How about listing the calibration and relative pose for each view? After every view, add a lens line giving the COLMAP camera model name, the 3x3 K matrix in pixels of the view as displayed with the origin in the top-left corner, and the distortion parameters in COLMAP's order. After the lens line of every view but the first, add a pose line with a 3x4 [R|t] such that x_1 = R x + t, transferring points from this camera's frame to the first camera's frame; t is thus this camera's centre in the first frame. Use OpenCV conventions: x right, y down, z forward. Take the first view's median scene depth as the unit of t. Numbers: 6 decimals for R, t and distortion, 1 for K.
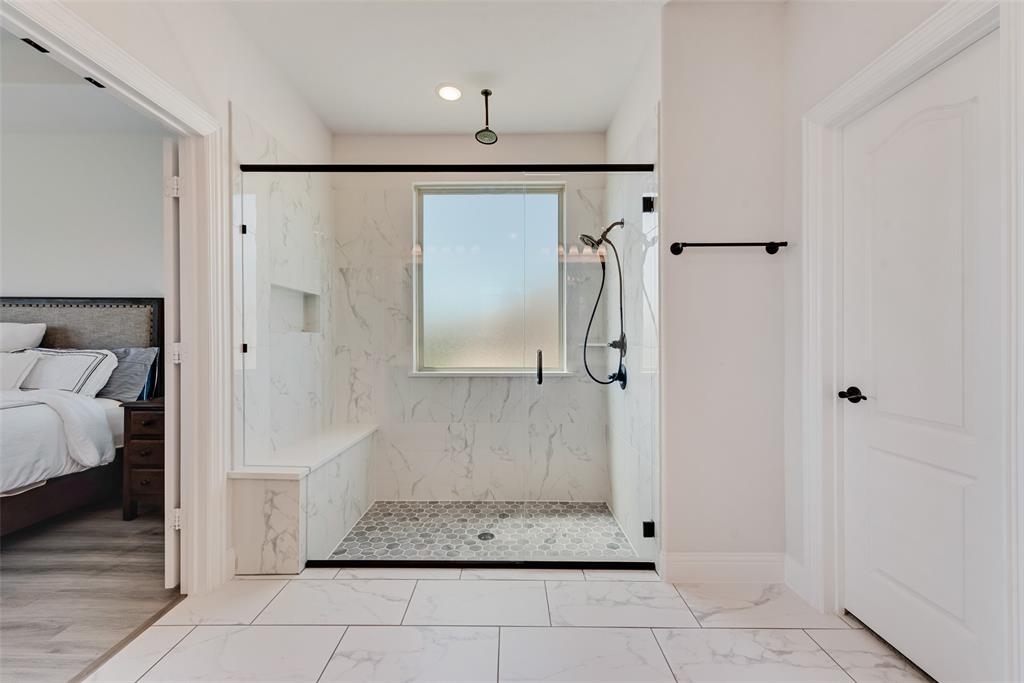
lens RADIAL K [[398.1, 0, 510.2], [0, 398.1, 336.1], [0, 0, 1]] dist [0.007072, -0.002642]
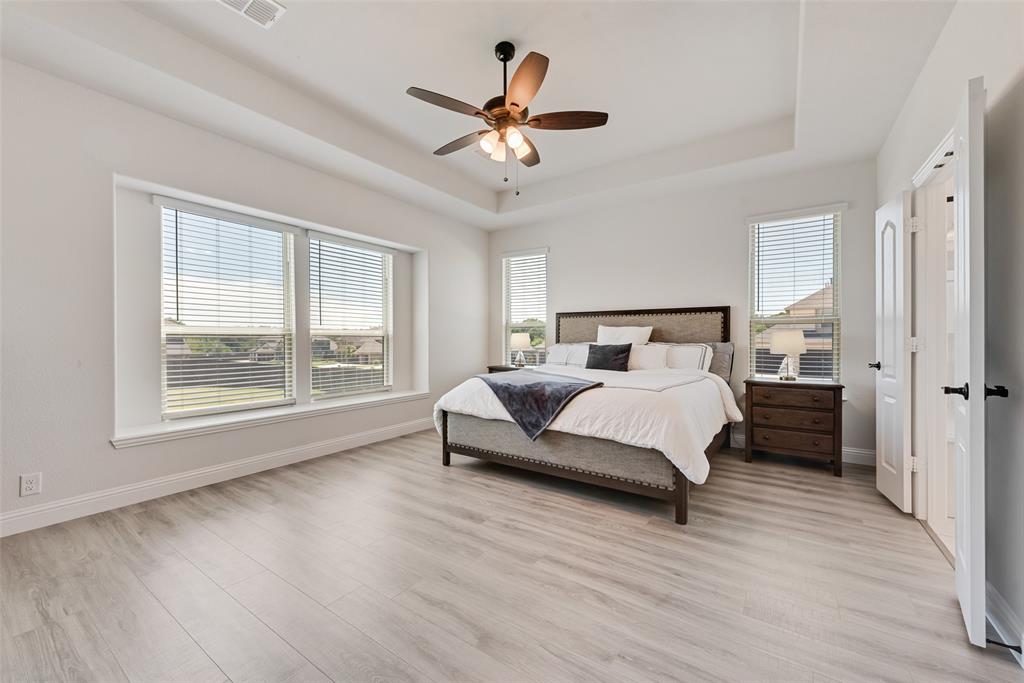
lens RADIAL K [[398.1, 0, 516.6], [0, 398.1, 340.2], [0, 0, 1]] dist [0.007072, -0.002642]
pose [[0.835197, -0.003262, -0.549940, -0.744593], [0.002916, 0.999995, -0.001504, 0.021807], [0.549942, -0.000347, 0.835203, -0.544785]]
